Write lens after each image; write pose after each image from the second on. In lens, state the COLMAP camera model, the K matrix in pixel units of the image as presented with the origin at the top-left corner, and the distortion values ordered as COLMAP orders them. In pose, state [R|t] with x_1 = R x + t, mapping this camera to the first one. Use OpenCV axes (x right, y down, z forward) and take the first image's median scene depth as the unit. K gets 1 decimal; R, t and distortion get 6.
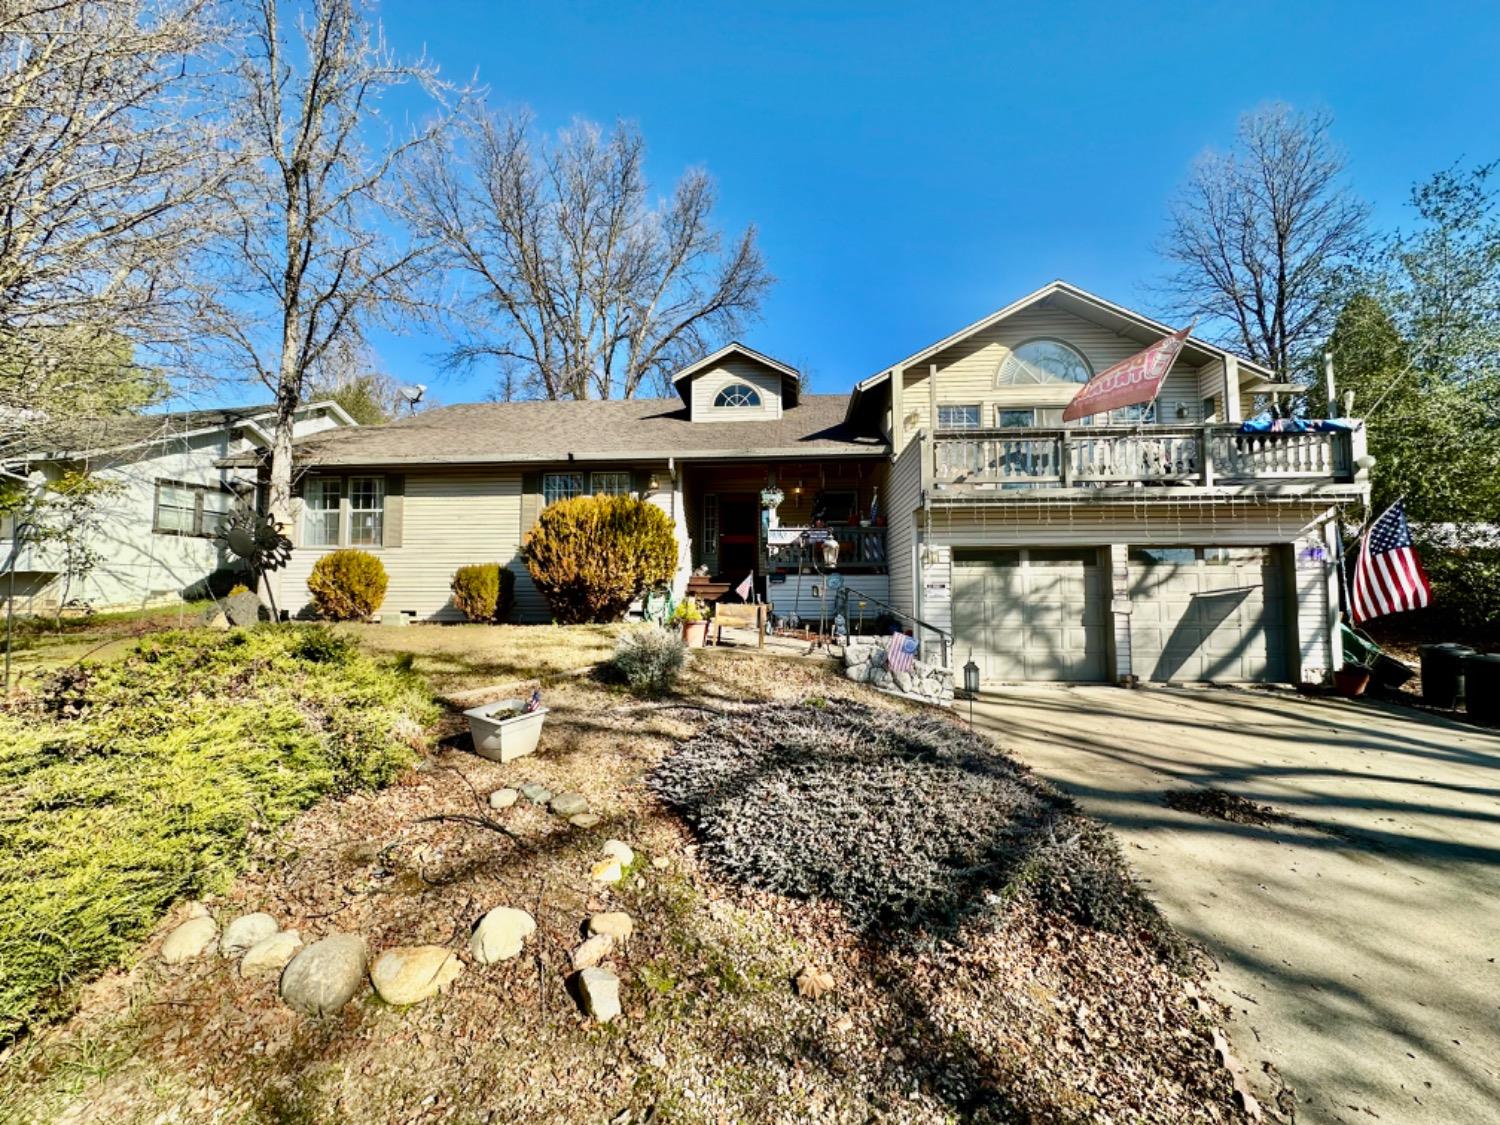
lens RADIAL K [[598.5, 0, 749.5], [0, 598.5, 564.5], [0, 0, 1]] dist [-0.004778, 0.001266]
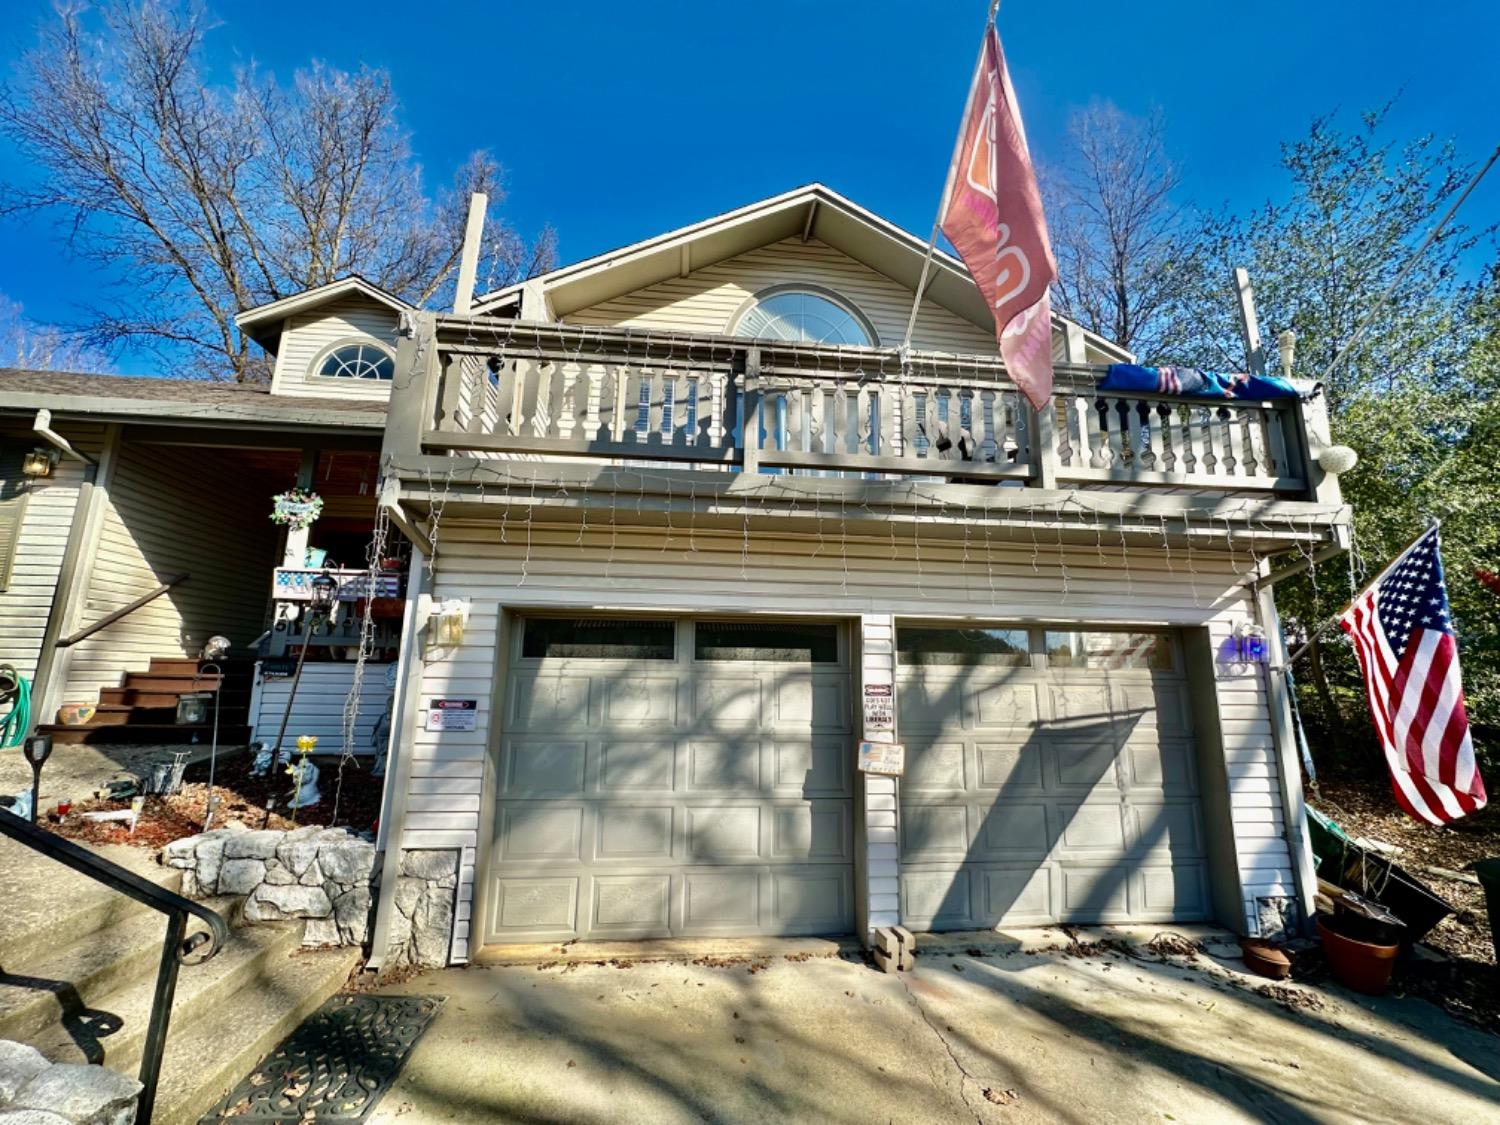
lens RADIAL K [[598.5, 0, 748.0], [0, 598.5, 561.5], [0, 0, 1]] dist [-0.004778, 0.001266]
pose [[0.983270, 0.051529, 0.174713, 0.432515], [-0.027798, 0.990367, -0.135648, -0.010175], [-0.180020, 0.128522, 0.975231, 0.558542]]
